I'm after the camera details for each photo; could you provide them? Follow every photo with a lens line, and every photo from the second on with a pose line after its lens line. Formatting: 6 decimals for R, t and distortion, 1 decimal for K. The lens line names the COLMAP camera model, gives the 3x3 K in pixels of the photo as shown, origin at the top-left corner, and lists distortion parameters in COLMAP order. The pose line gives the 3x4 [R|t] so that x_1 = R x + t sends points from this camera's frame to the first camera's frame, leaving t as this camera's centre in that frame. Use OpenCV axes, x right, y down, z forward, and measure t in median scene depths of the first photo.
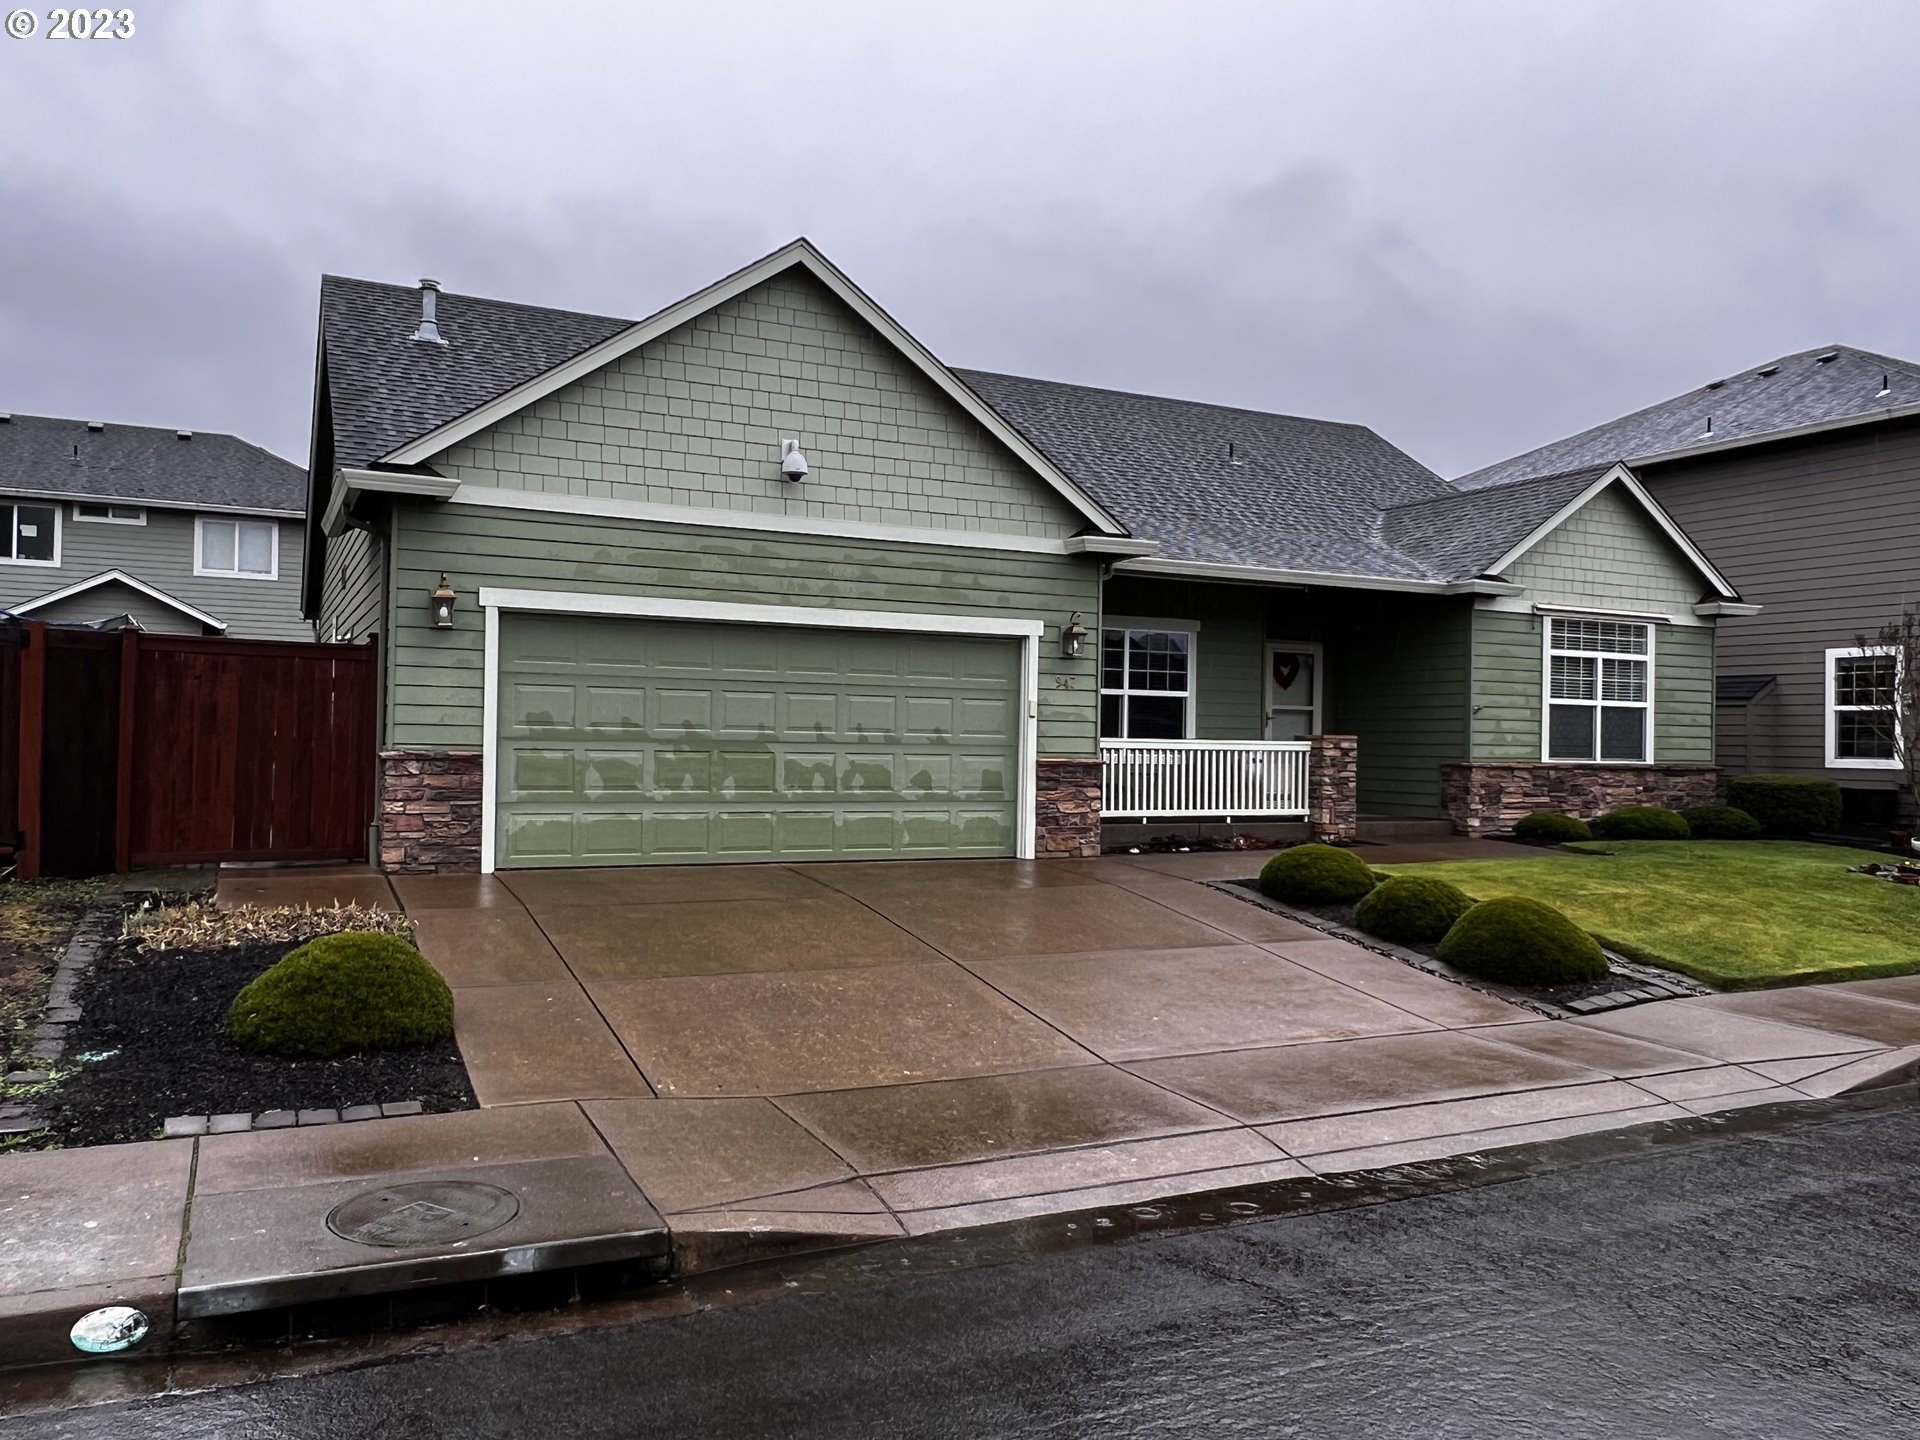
lens RADIAL K [[1449.2, 0, 965.4], [0, 1449.2, 713.1], [0, 0, 1]] dist [0.051646, 0.001685]
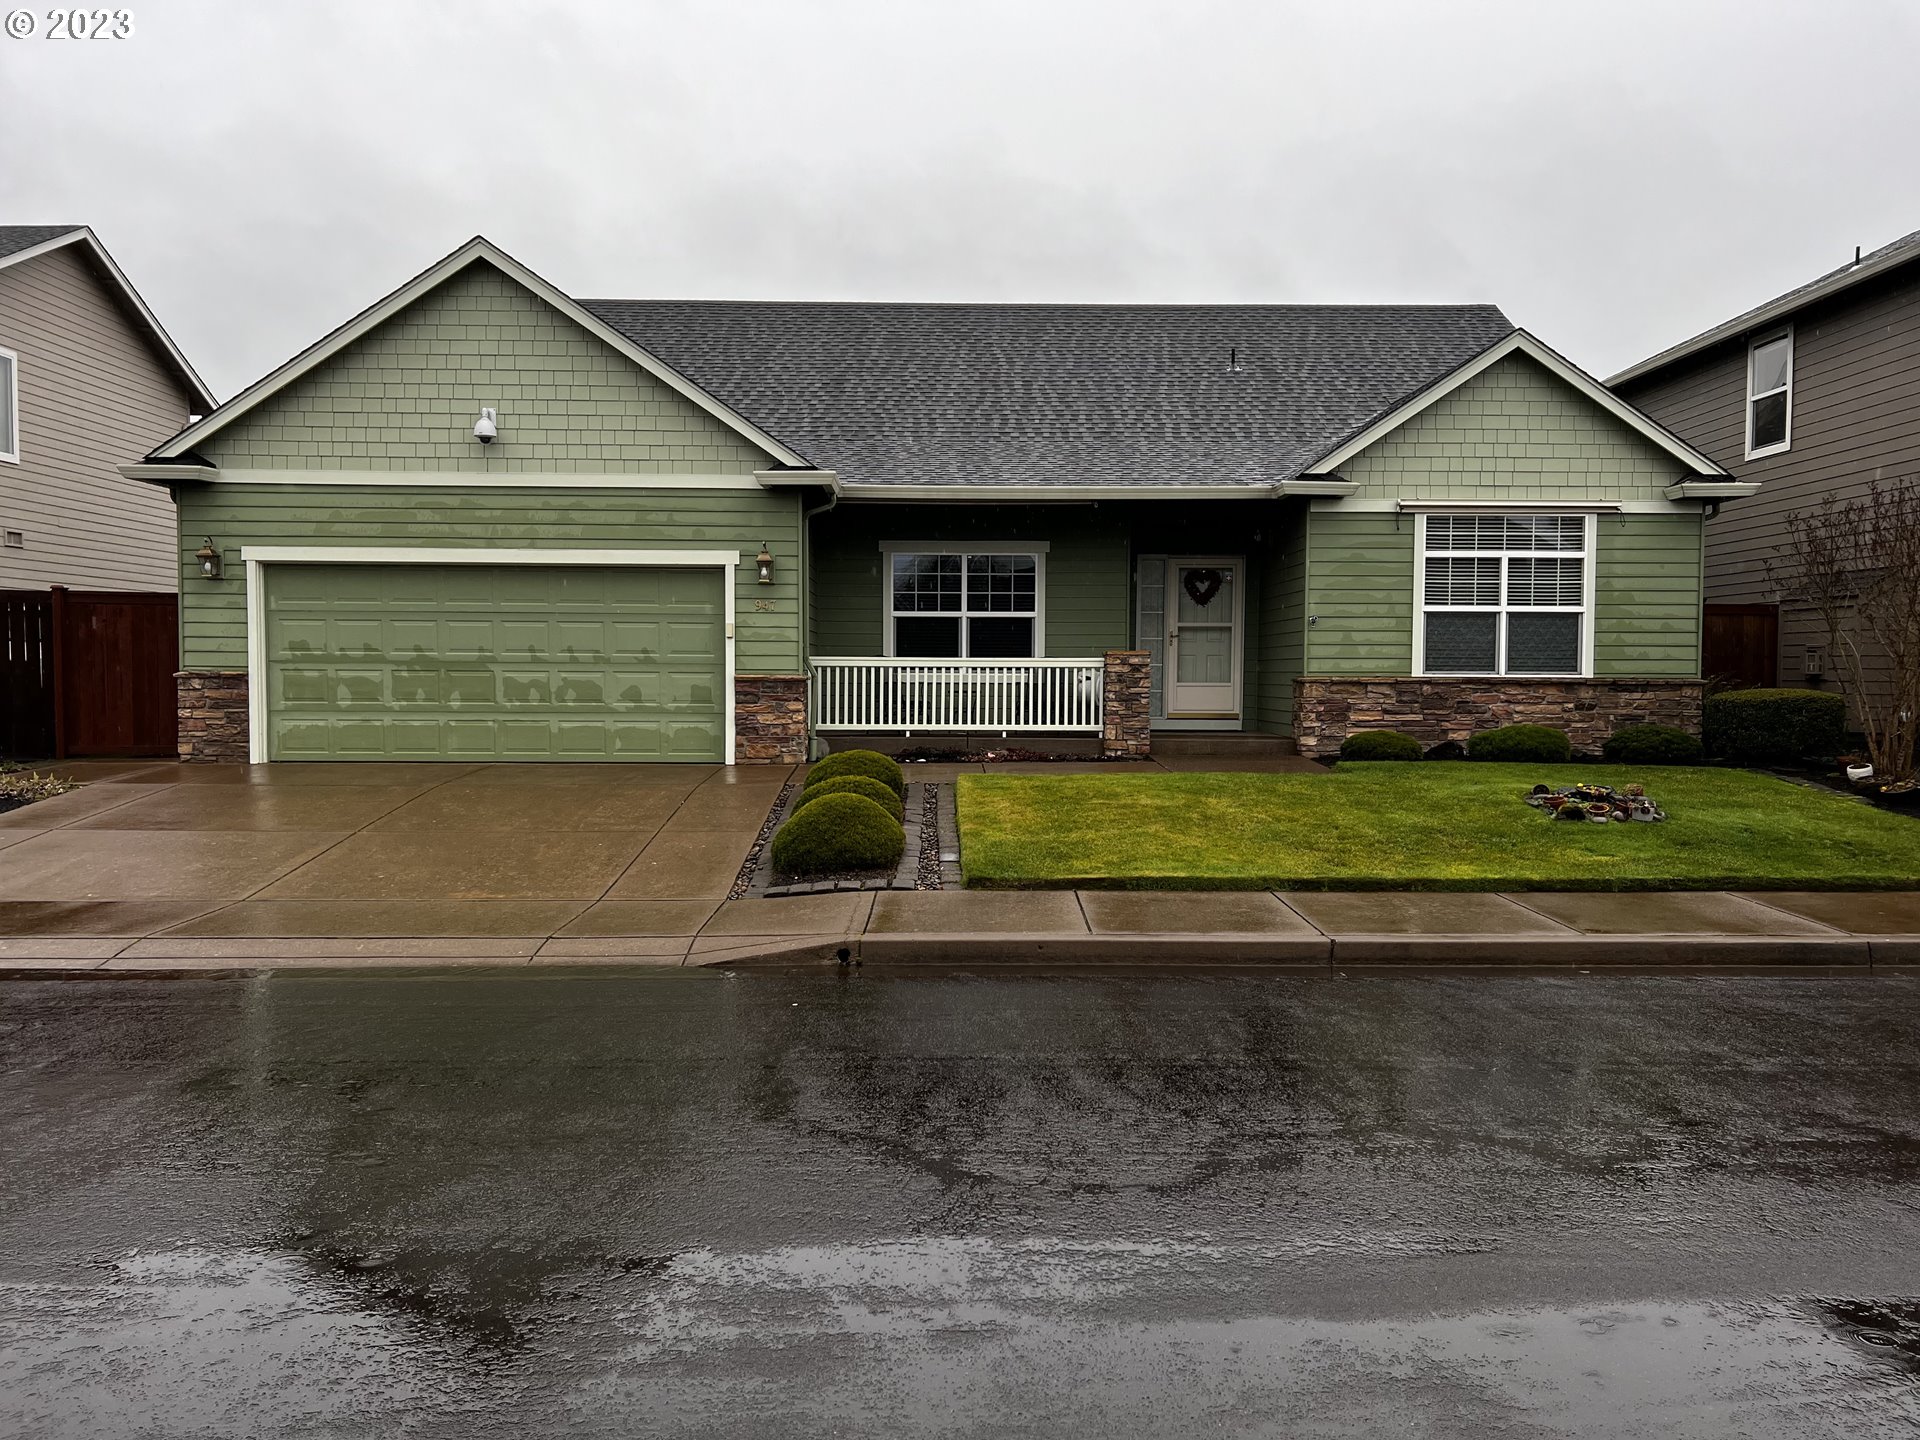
lens RADIAL K [[1449.2, 0, 957.2], [0, 1449.2, 726.3], [0, 0, 1]] dist [0.051646, 0.001685]
pose [[0.896267, 0.003080, -0.443504, 0.694881], [0.018970, 0.998795, 0.045273, 0.023440], [0.443109, -0.048990, 0.895128, 0.078104]]
